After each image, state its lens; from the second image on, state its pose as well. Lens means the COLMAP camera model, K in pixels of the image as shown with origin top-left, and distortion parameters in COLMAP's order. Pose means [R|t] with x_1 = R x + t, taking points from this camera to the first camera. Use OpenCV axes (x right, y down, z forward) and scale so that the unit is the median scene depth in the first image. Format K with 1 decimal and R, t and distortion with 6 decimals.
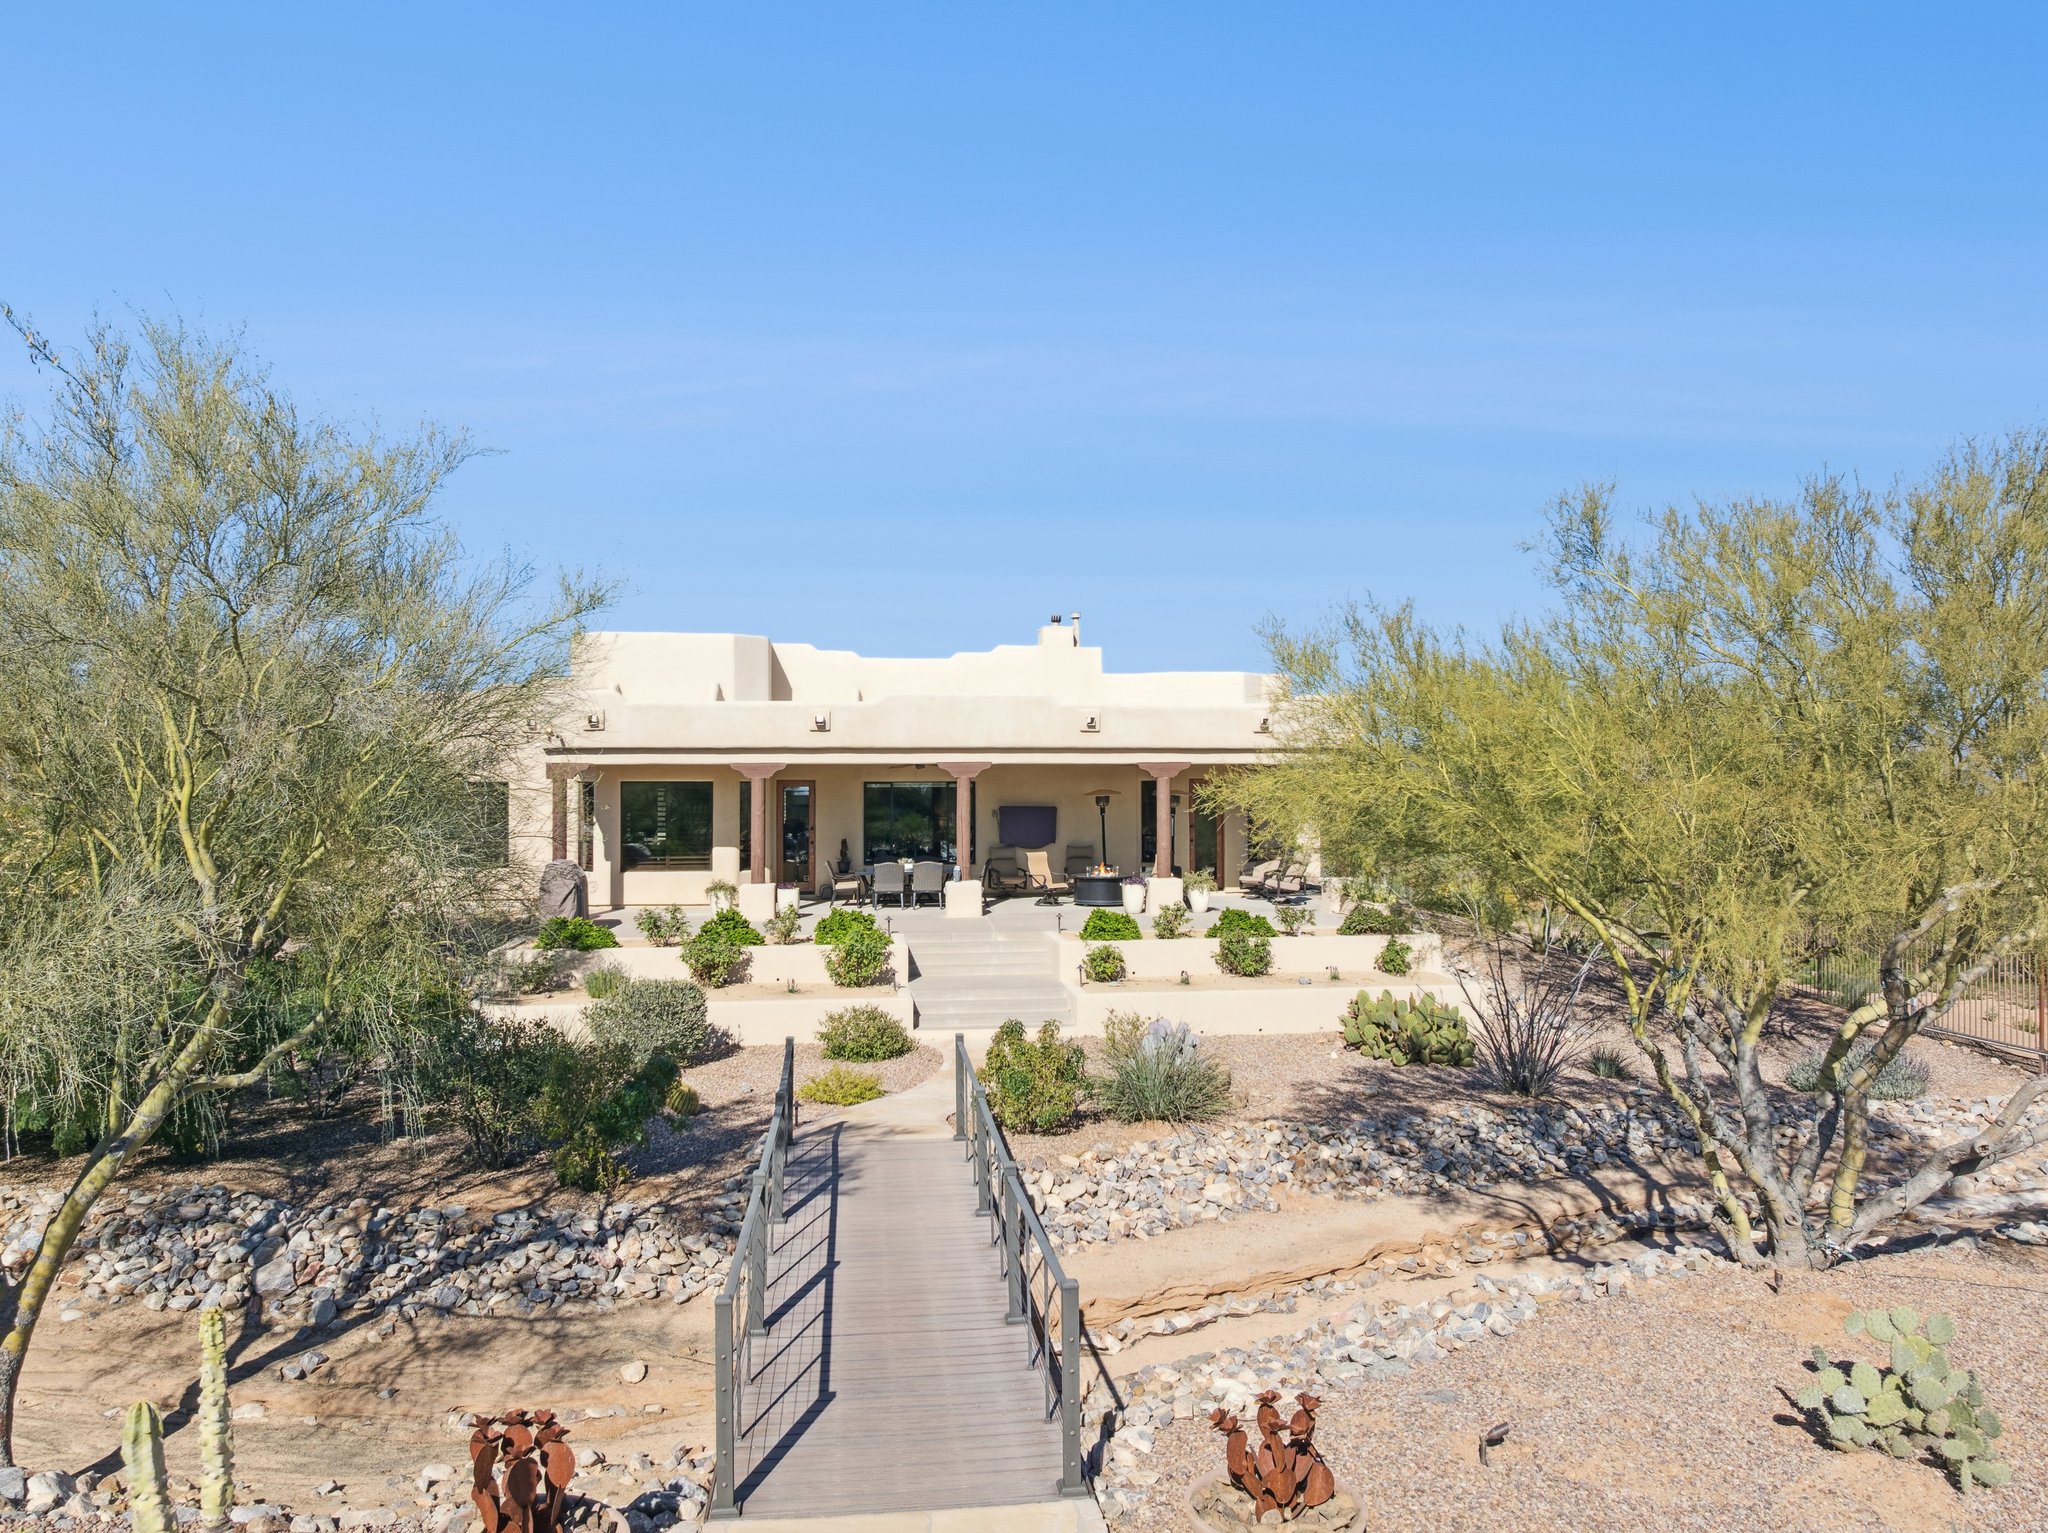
lens RADIAL K [[1456.7, 0, 1024.0], [0, 1456.7, 766.5], [0, 0, 1]] dist [-0.004688, -0.002311]
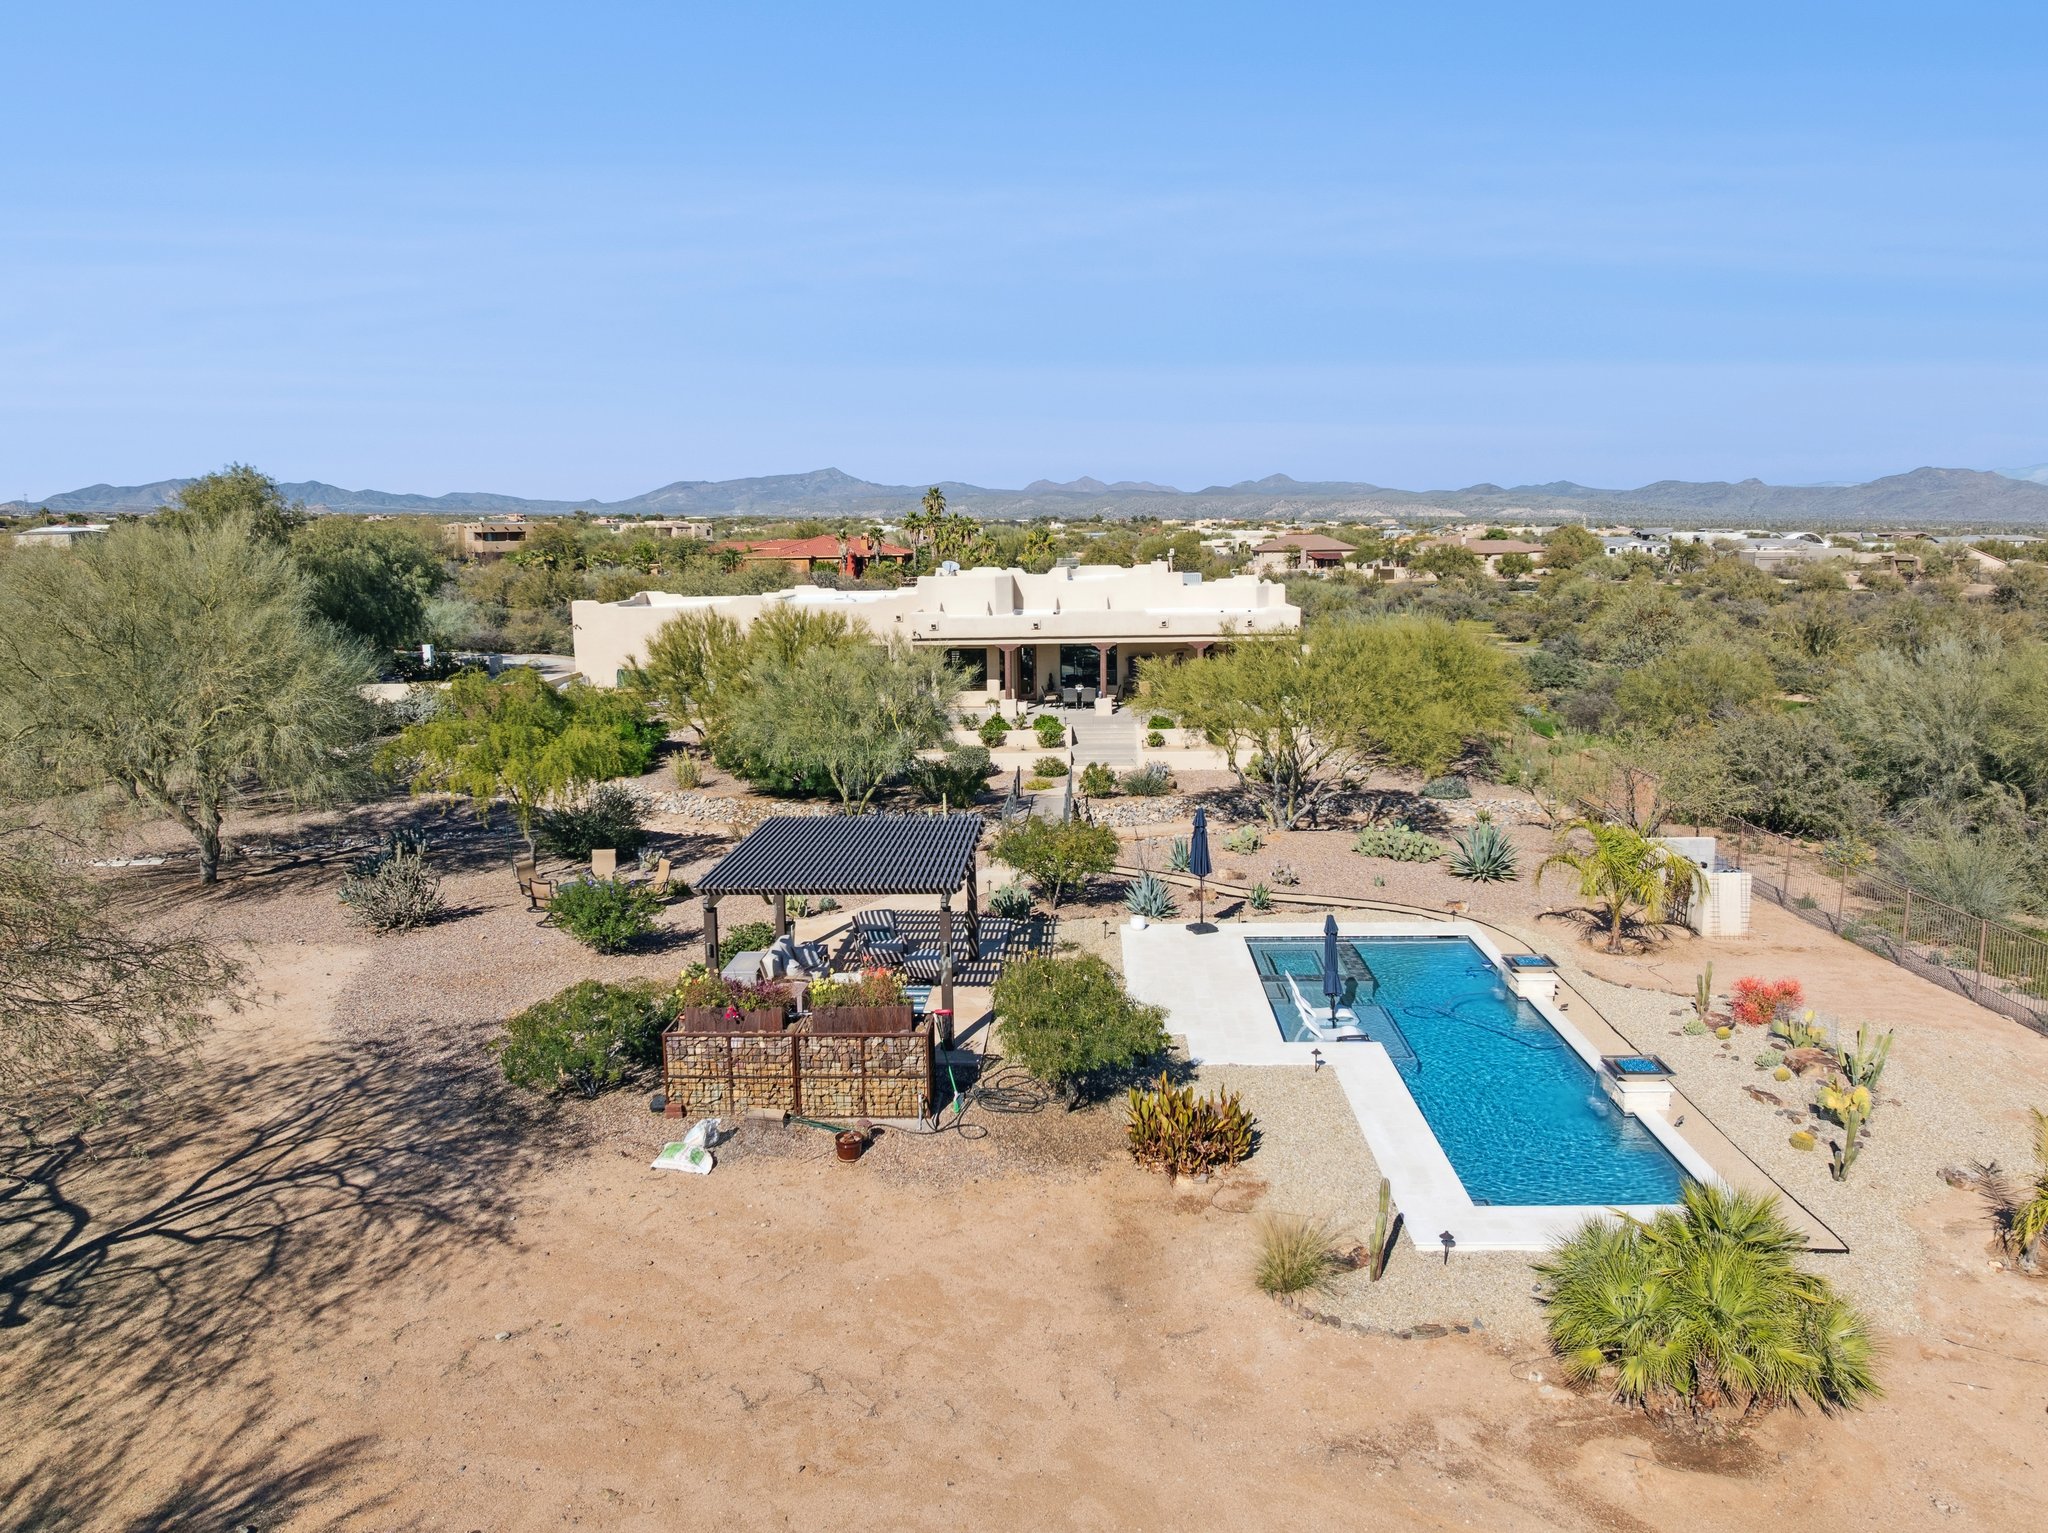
lens RADIAL K [[1456.7, 0, 1024.0], [0, 1456.7, 766.5], [0, 0, 1]] dist [-0.004688, -0.002311]
pose [[0.985282, 0.012588, -0.170474, 0.245832], [0.017169, 0.984954, 0.171962, -0.225567], [0.170073, -0.172357, 0.970241, -1.305066]]
